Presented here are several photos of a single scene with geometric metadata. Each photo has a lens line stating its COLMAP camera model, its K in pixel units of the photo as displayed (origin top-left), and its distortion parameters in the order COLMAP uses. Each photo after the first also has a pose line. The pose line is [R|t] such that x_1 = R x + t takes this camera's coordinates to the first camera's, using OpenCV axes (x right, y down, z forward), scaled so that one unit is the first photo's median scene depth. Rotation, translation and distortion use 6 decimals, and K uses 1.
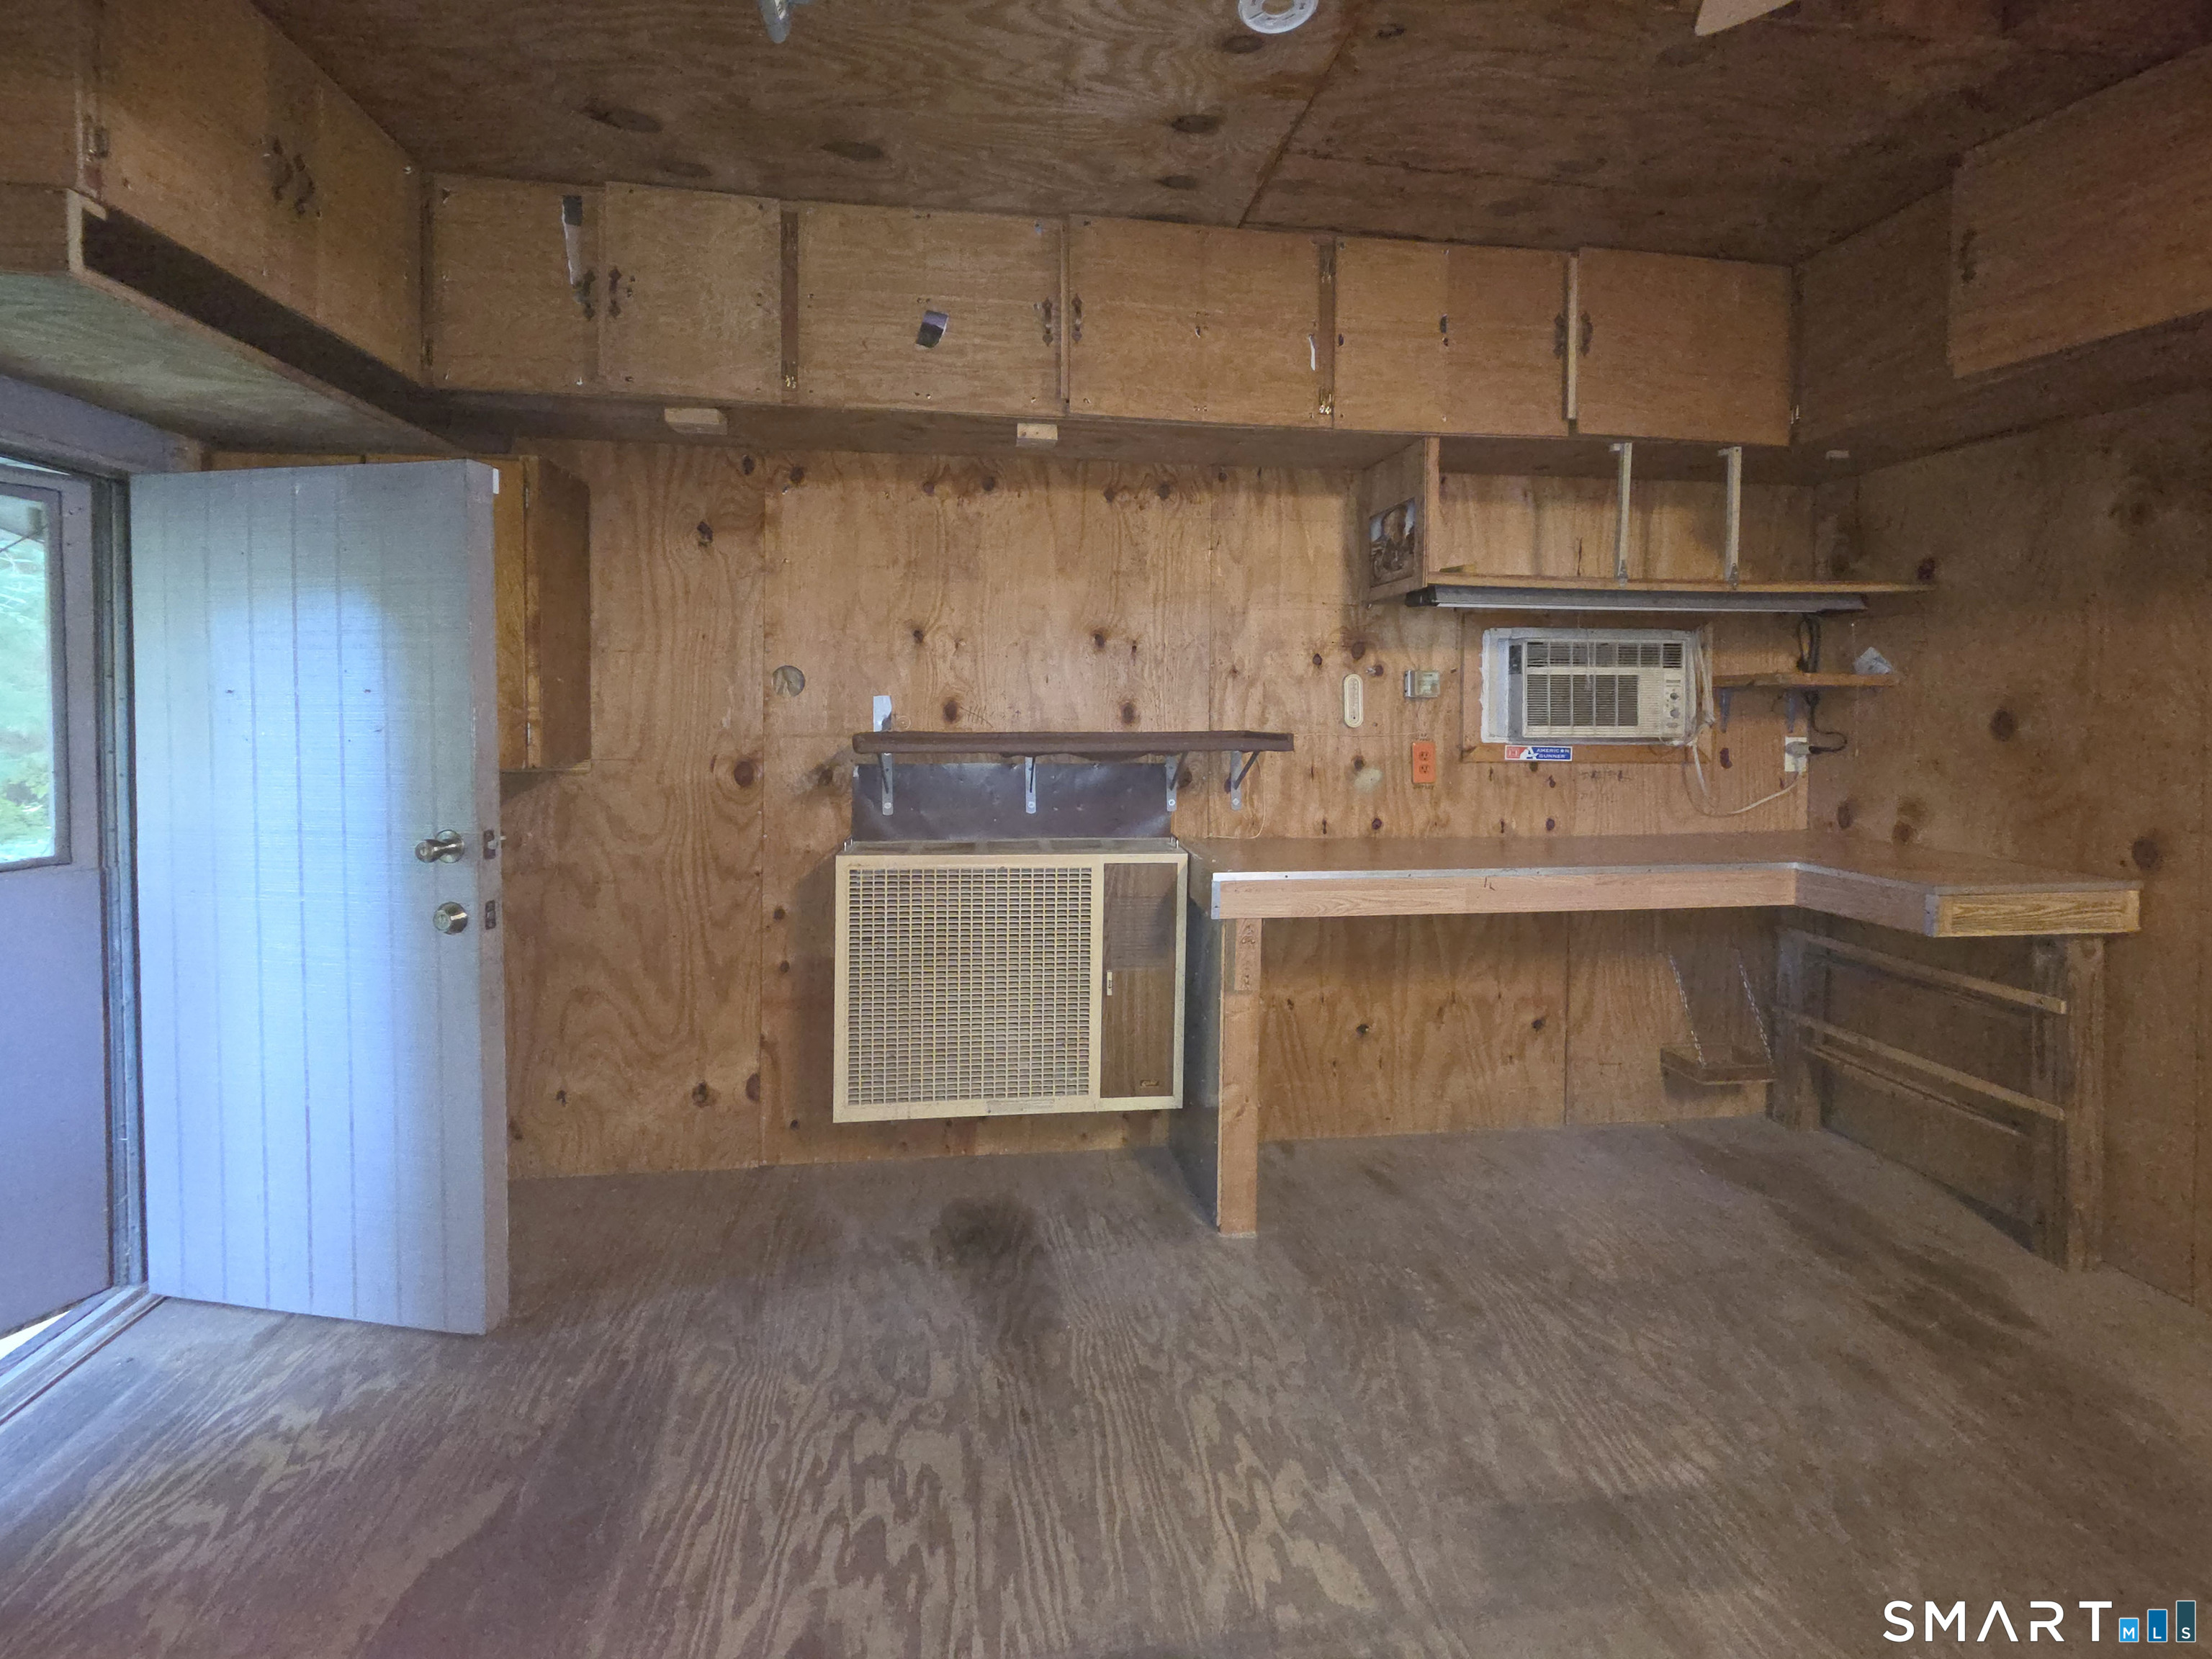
lens RADIAL K [[947.9, 0, 1106.0], [0, 947.9, 829.5], [0, 0, 1]] dist [-0.000343, -0.000083]
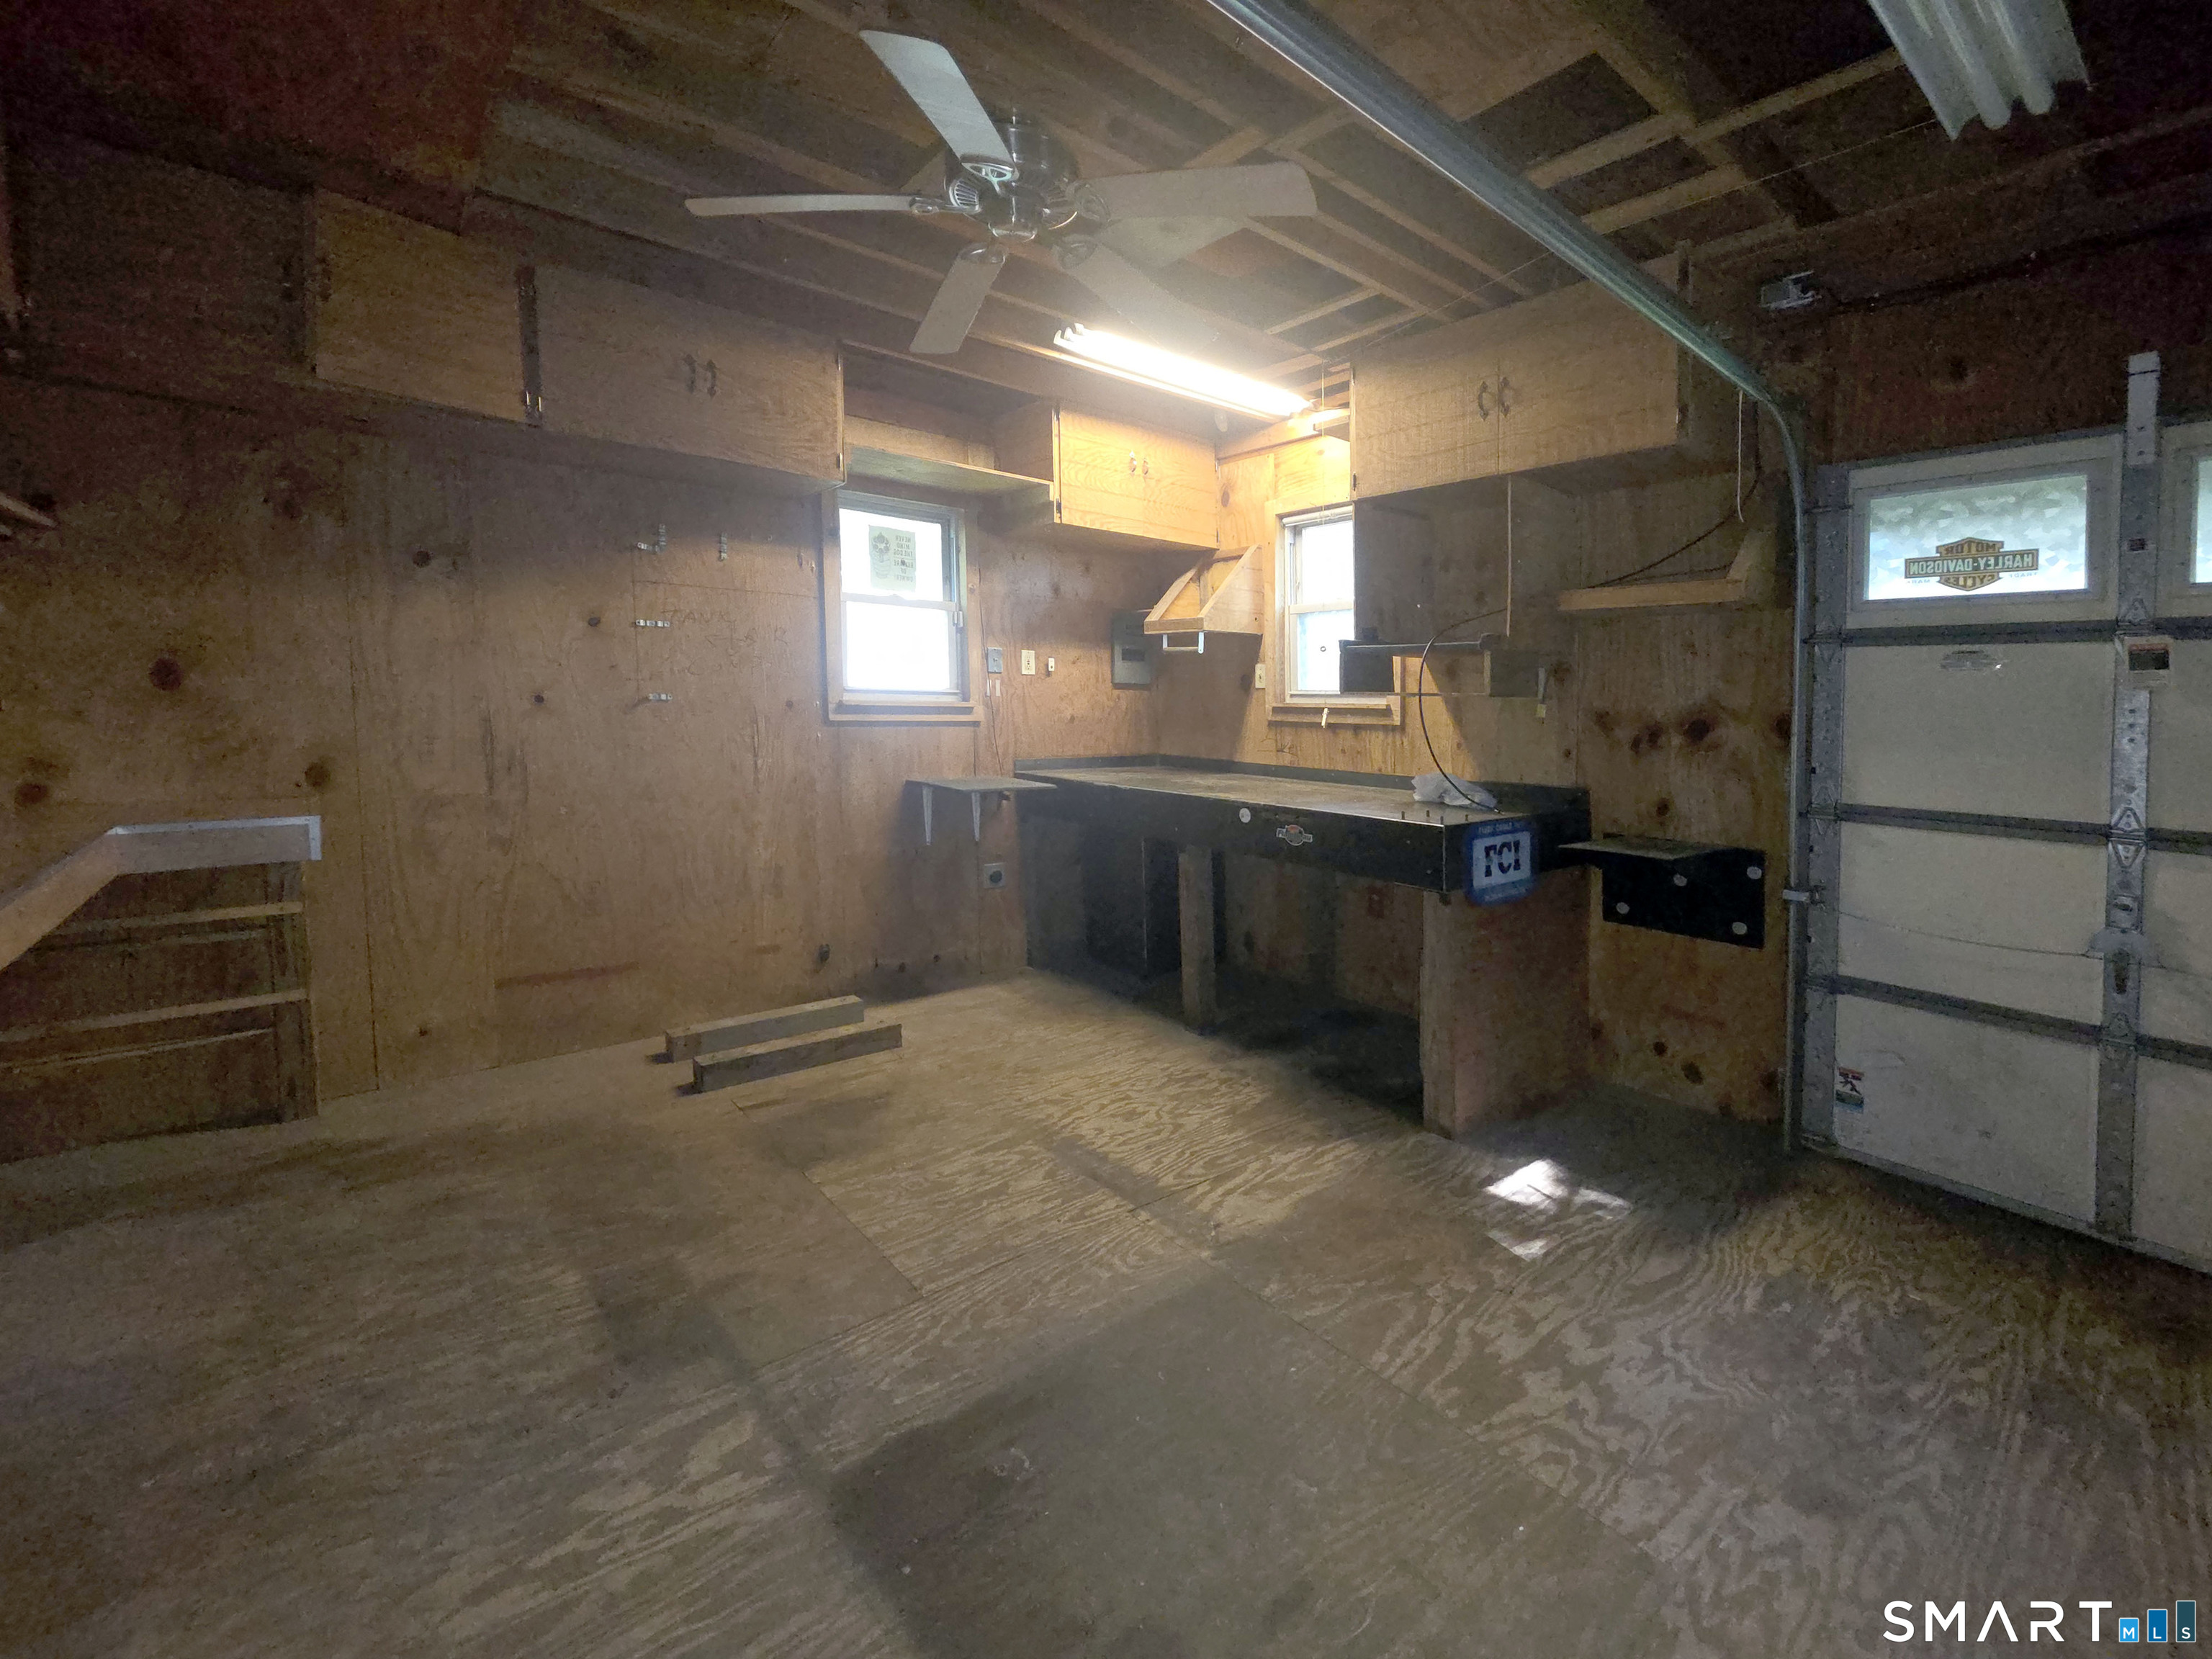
lens RADIAL K [[947.9, 0, 1106.0], [0, 947.9, 829.5], [0, 0, 1]] dist [-0.000343, -0.000083]
pose [[-0.508865, -0.132400, 0.850604, -0.673432], [0.085057, 0.975534, 0.202731, -0.086712], [-0.856634, 0.175512, -0.485153, 0.815934]]
